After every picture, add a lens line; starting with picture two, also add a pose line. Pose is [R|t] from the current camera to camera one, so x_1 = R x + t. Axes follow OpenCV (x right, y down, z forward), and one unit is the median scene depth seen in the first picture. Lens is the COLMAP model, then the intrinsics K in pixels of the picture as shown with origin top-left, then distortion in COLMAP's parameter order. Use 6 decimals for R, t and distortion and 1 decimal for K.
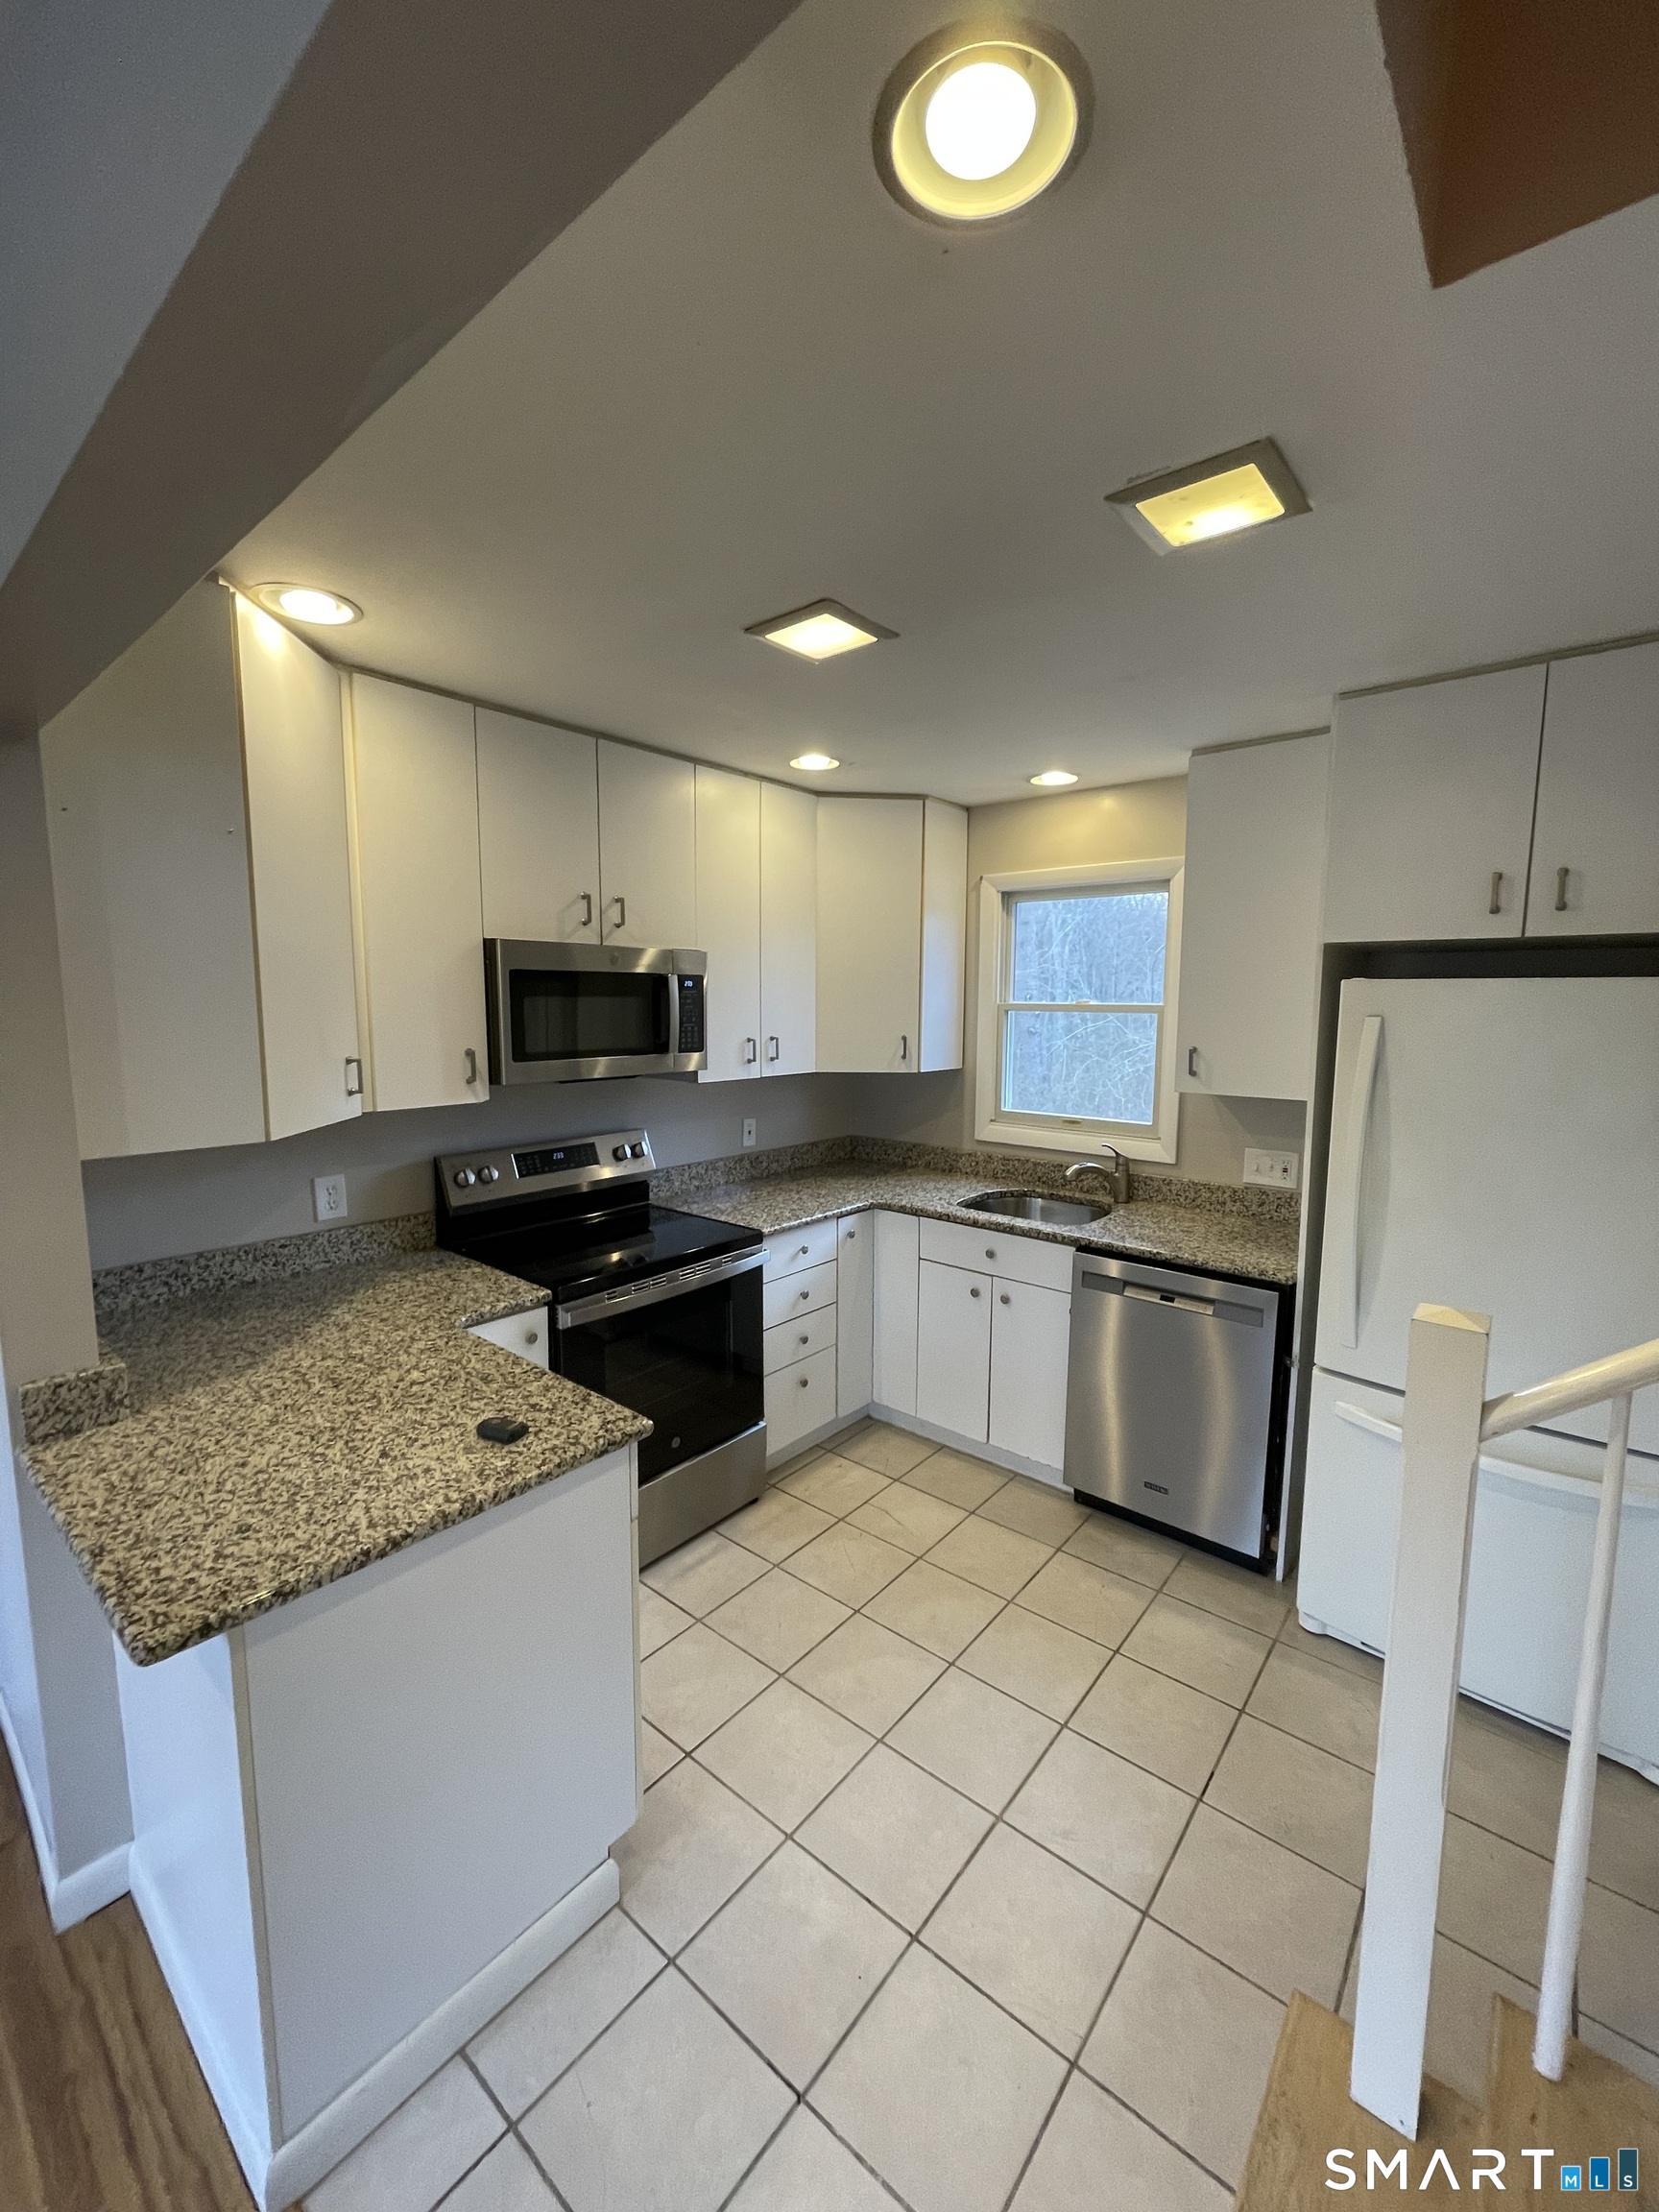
lens RADIAL K [[893.4, 0, 832.3], [0, 893.4, 1105.9], [0, 0, 1]] dist [-0.000841, -0.000010]
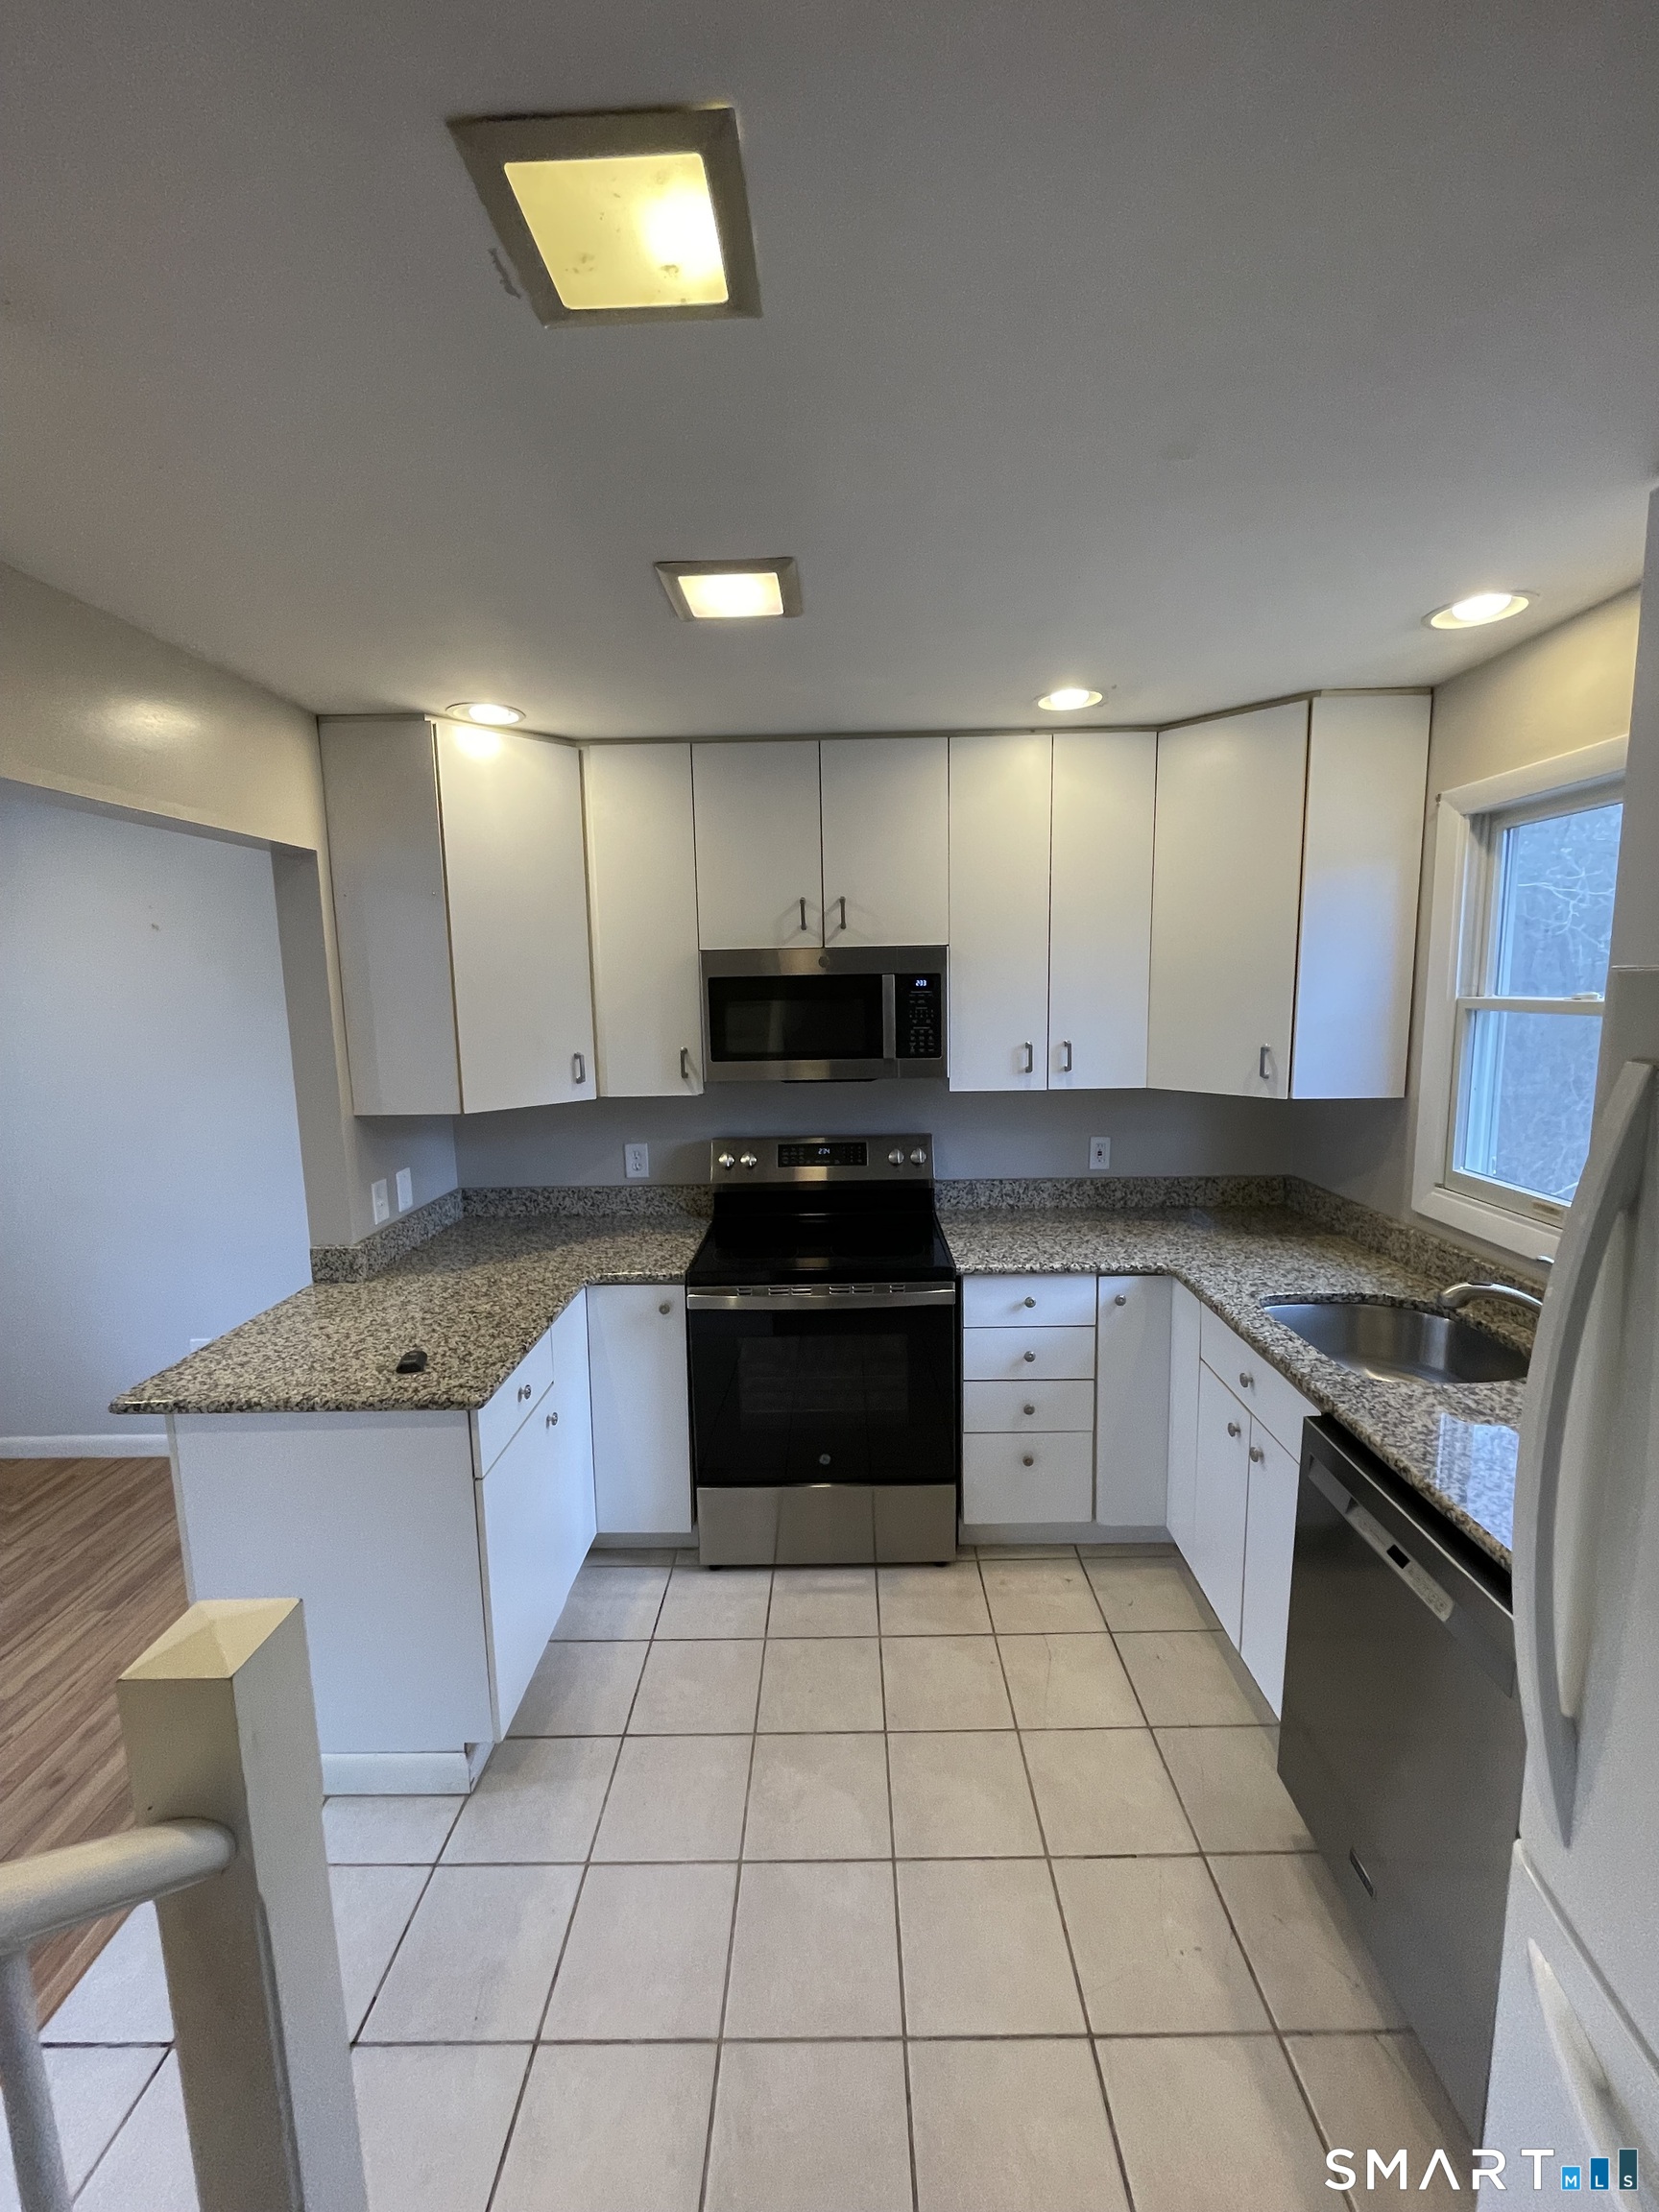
lens RADIAL K [[893.4, 0, 832.3], [0, 893.4, 1105.9], [0, 0, 1]] dist [-0.000841, -0.000010]
pose [[0.631502, 0.088944, -0.770256, 0.591341], [-0.070007, 0.995882, 0.057601, -0.068618], [0.772207, 0.017549, 0.635128, 0.413228]]
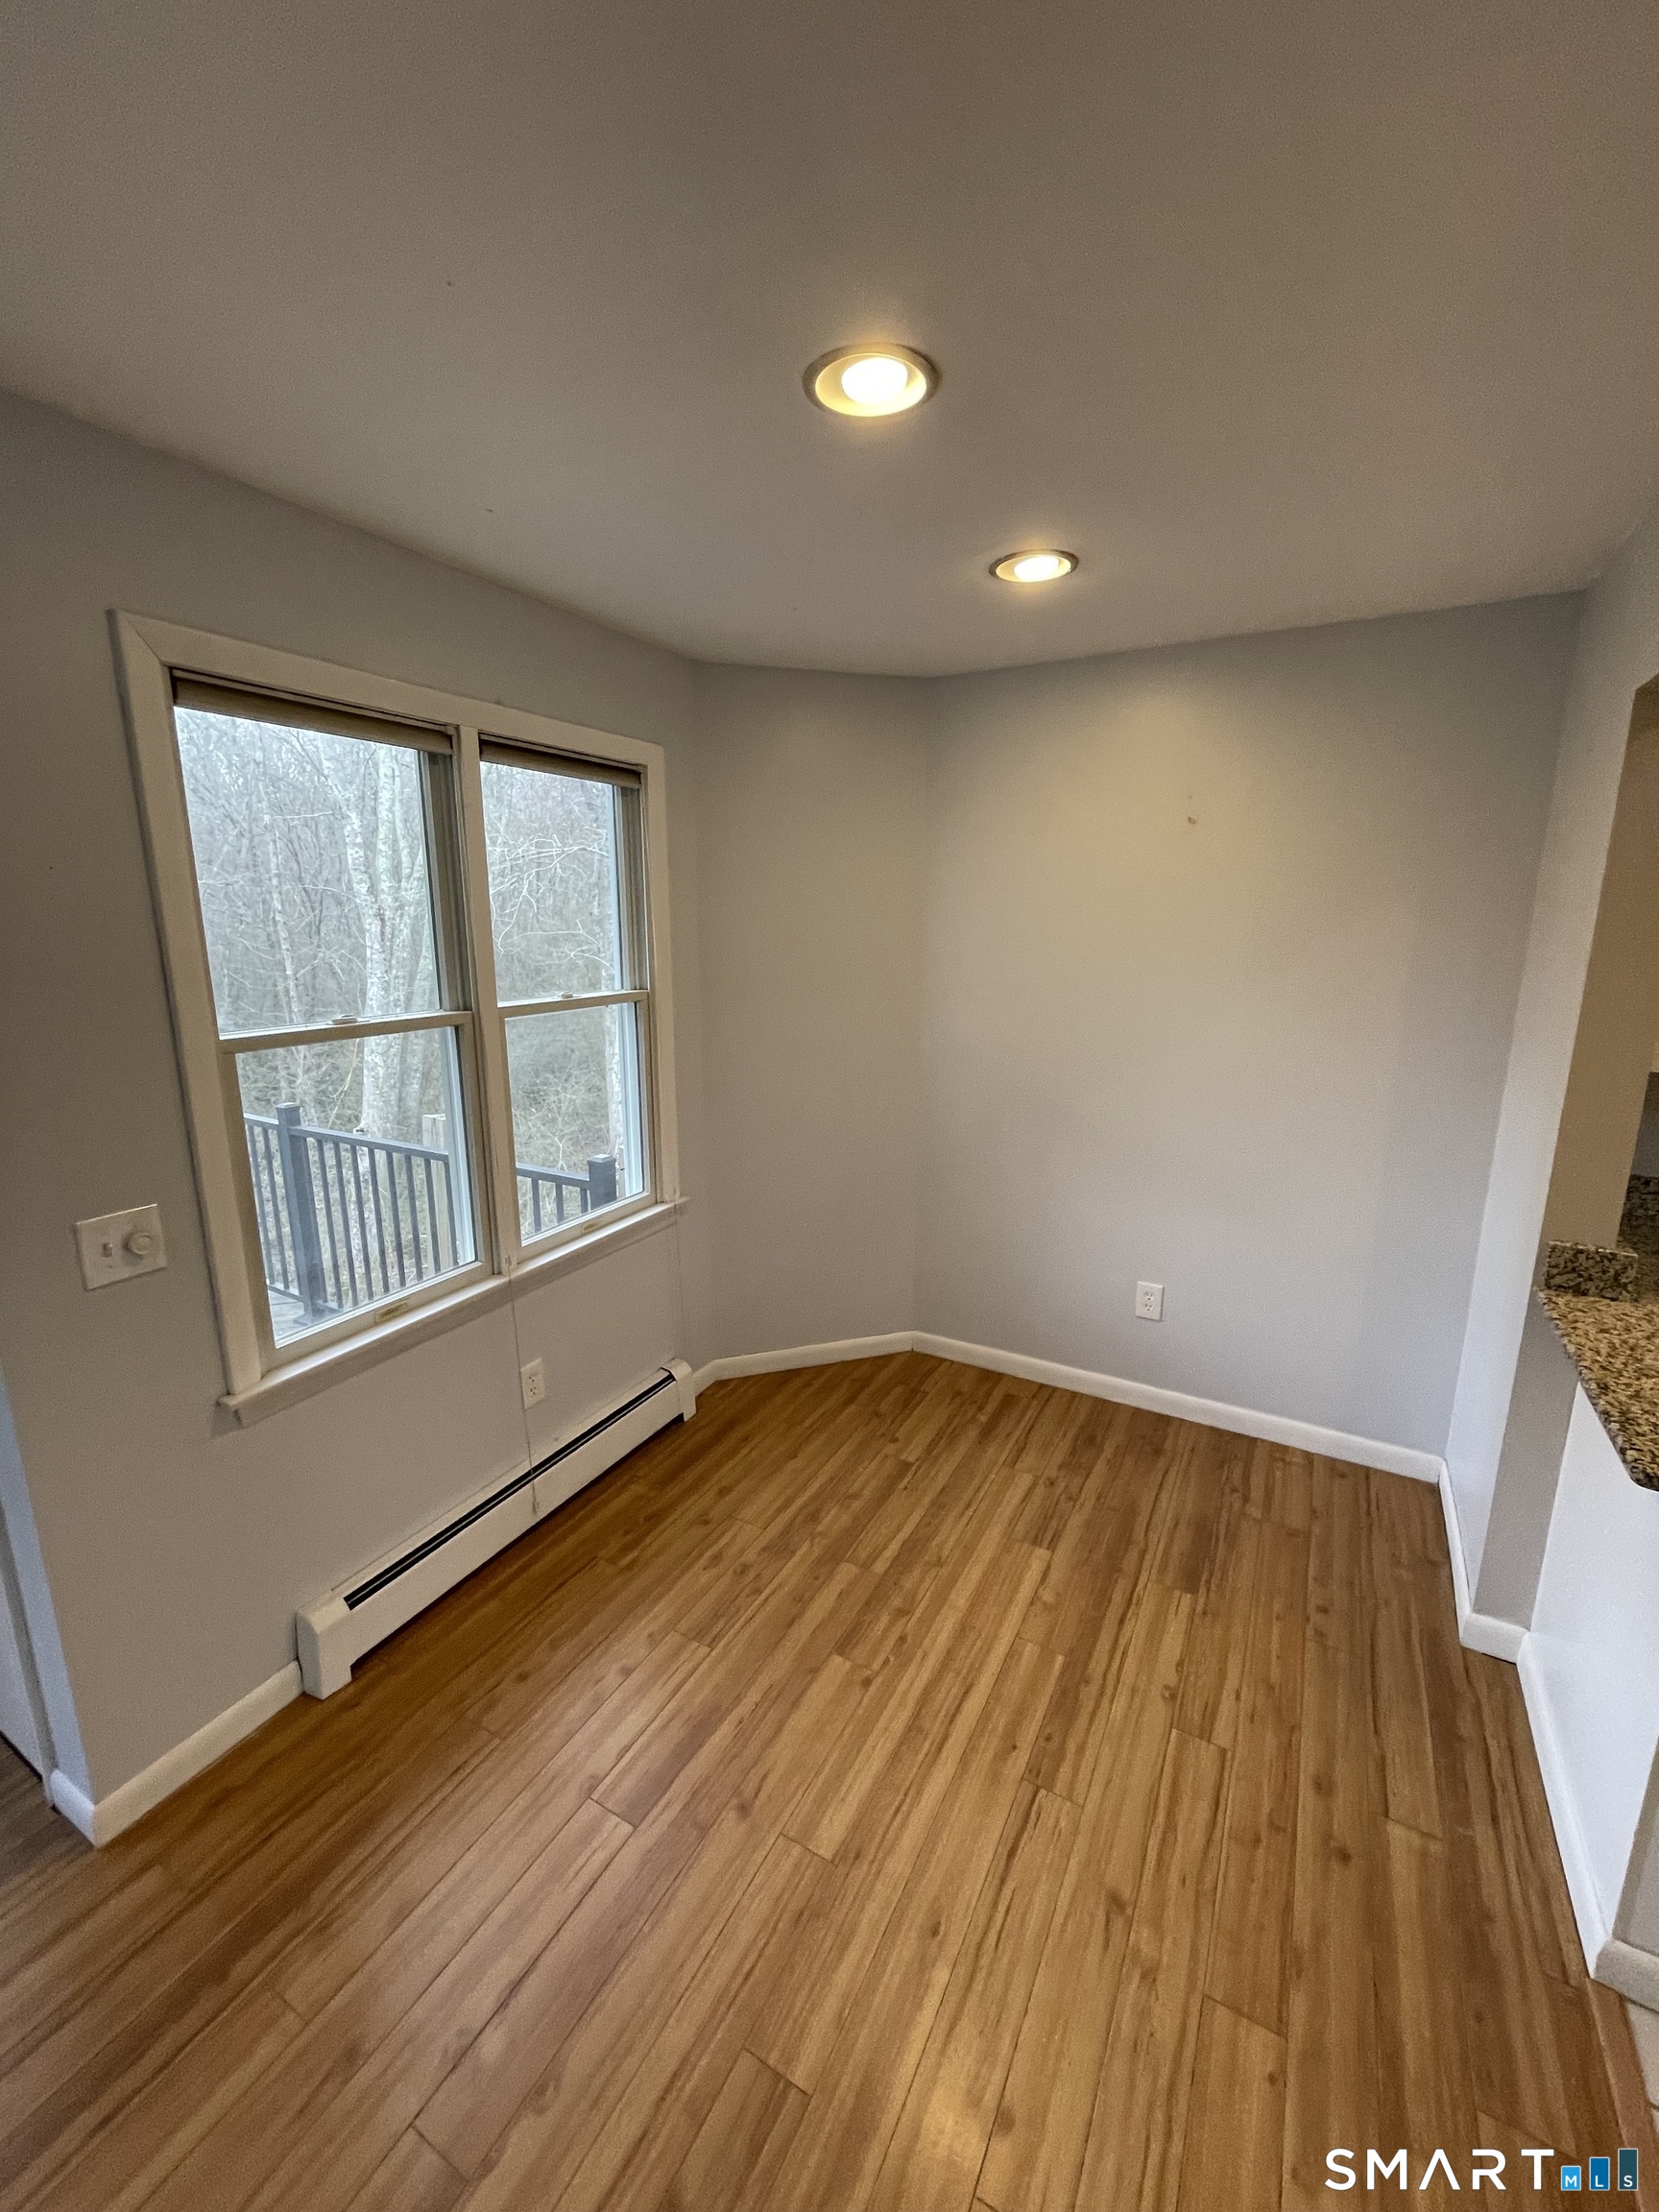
lens RADIAL K [[893.4, 0, 832.3], [0, 893.4, 1105.9], [0, 0, 1]] dist [-0.000841, -0.000010]
pose [[0.197072, 0.202292, -0.959292, 0.034376], [-0.115954, 0.976422, 0.182084, 0.010719], [0.973508, 0.075350, 0.215882, -0.162932]]
